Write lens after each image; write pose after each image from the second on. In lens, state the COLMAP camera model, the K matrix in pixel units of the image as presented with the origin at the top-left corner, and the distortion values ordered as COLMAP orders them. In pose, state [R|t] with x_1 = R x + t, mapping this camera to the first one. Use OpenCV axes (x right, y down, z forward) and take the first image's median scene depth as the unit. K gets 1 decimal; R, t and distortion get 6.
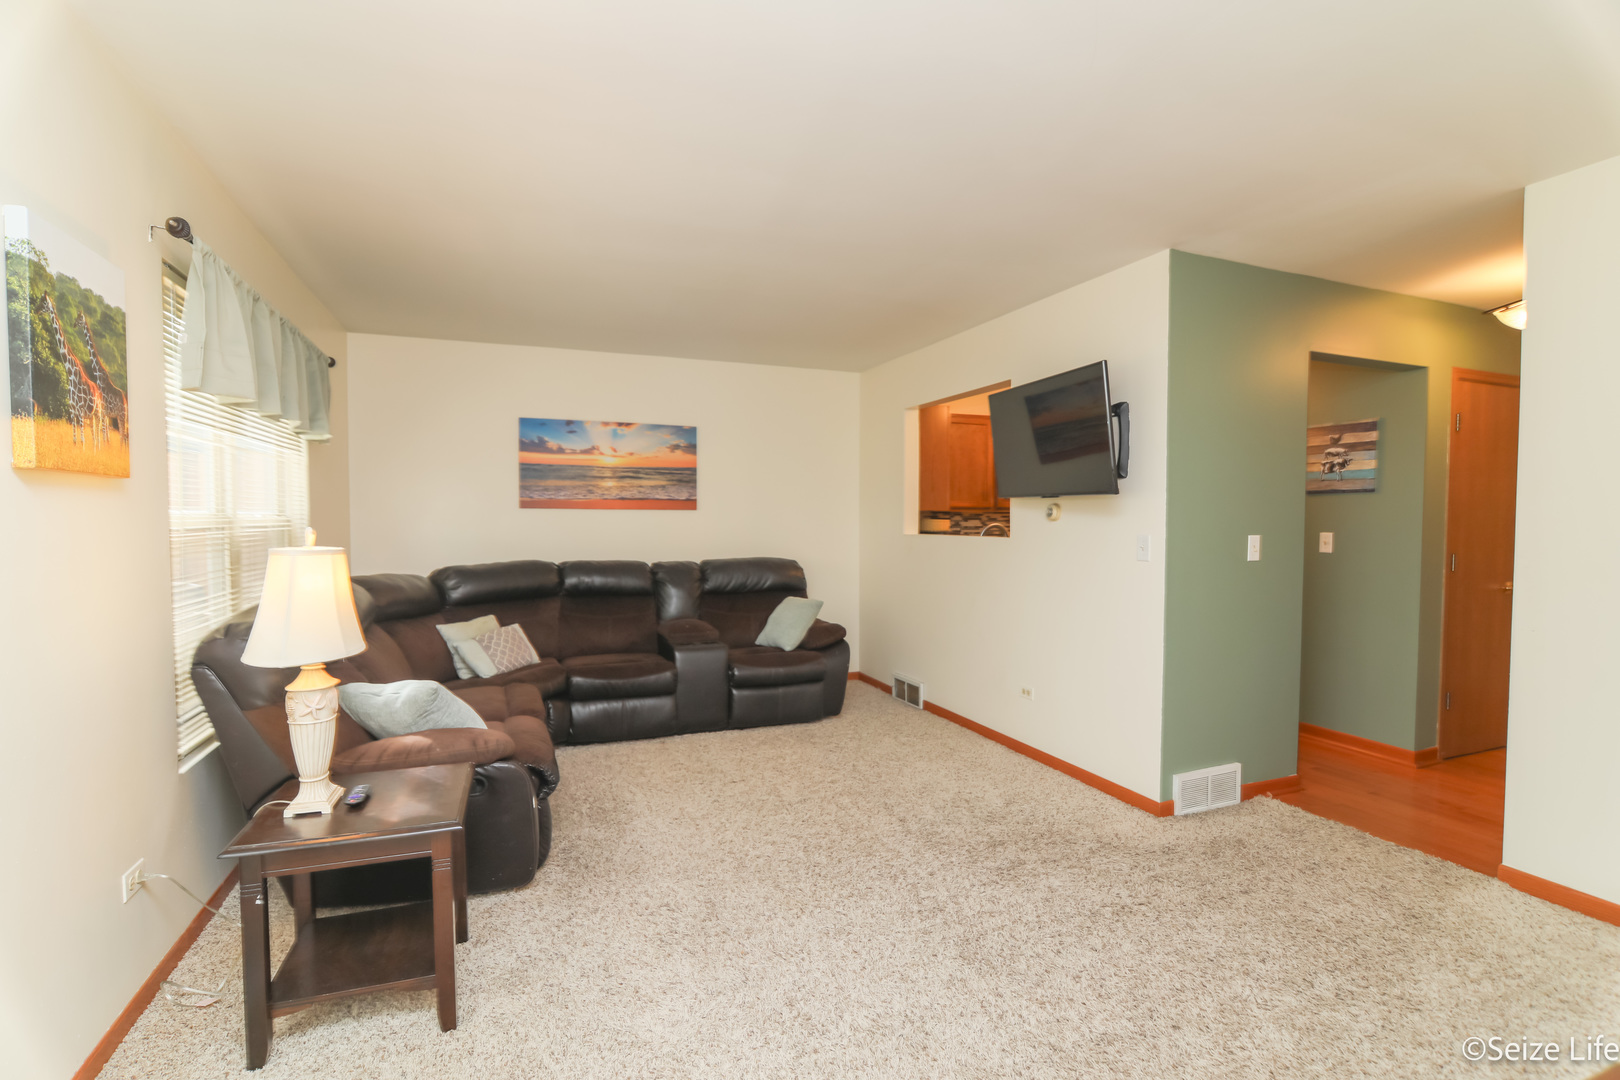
lens RADIAL K [[746.1, 0, 800.8], [0, 746.1, 542.5], [0, 0, 1]] dist [-0.019708, 0.000654]
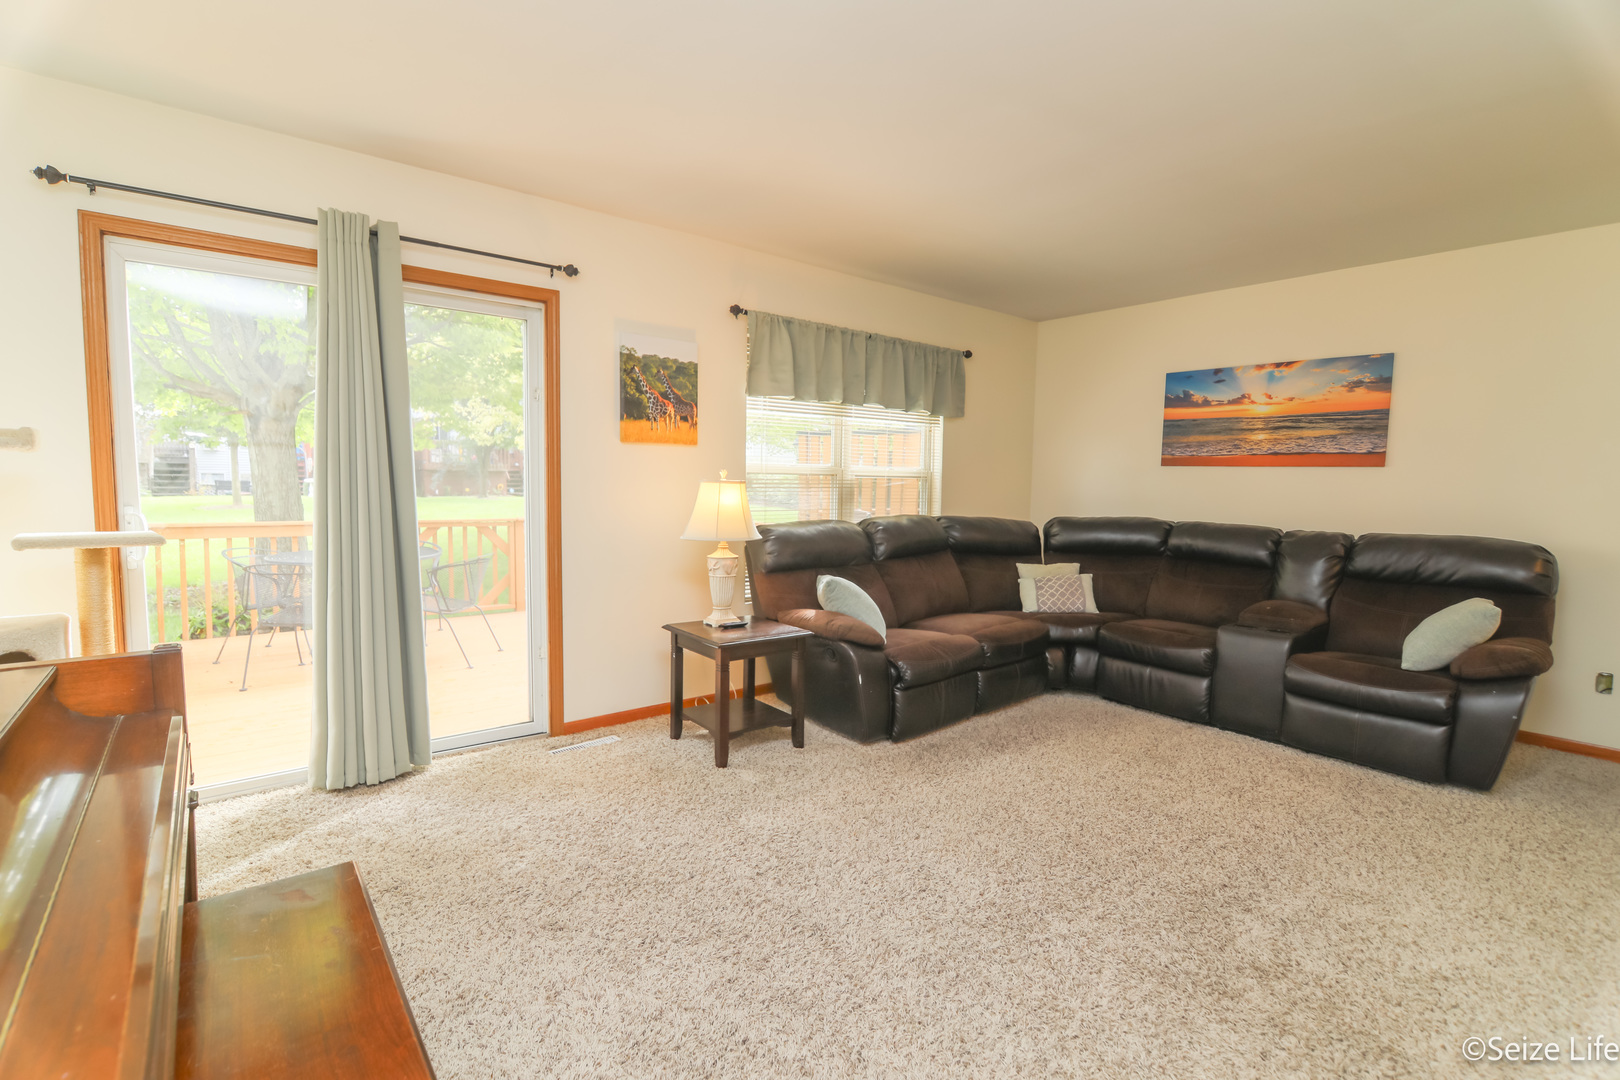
lens RADIAL K [[746.1, 0, 800.8], [0, 746.1, 542.5], [0, 0, 1]] dist [-0.019708, 0.000654]
pose [[0.285079, 0.084250, -0.954794, 0.431752], [-0.048011, 0.996134, 0.073563, 0.005933], [0.957301, 0.024869, 0.288022, 0.253996]]
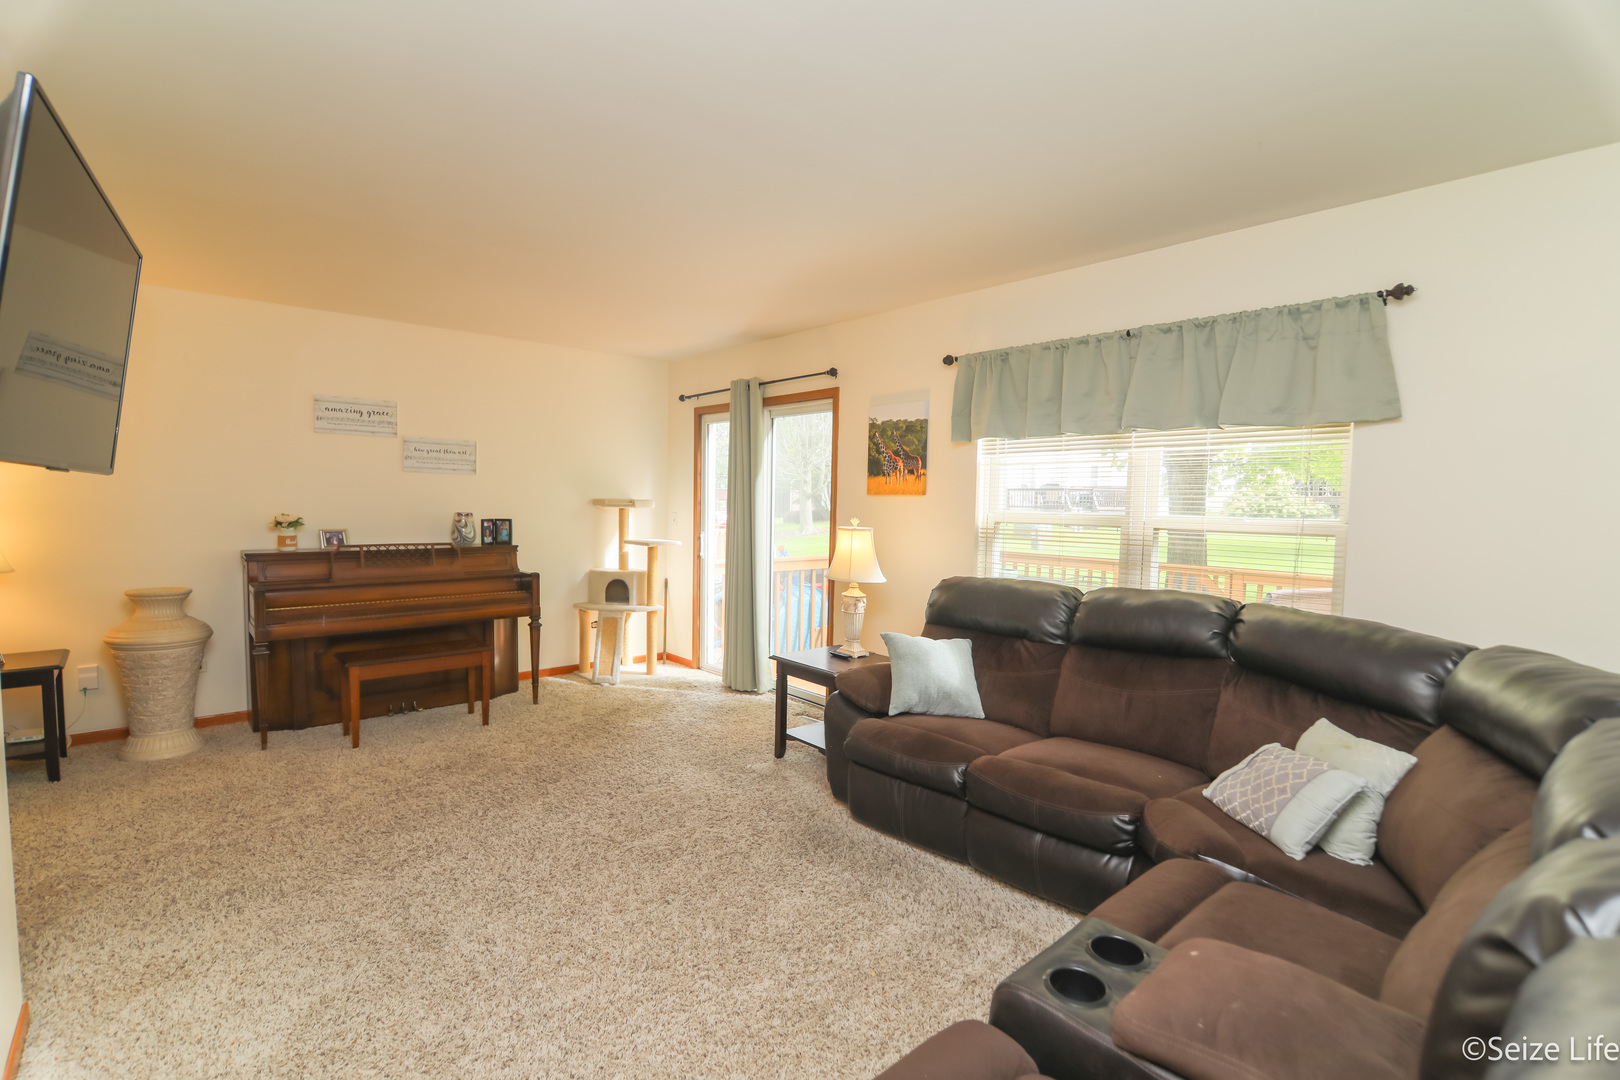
lens RADIAL K [[732.0, 0, 797.2], [0, 732.0, 546.2], [0, 0, 1]] dist [-0.028656, 0.000137]
pose [[-0.940578, 0.000174, -0.339579, 0.062676], [-0.031885, 0.995537, 0.088827, -0.043558], [0.338079, 0.094376, -0.936374, 1.082365]]
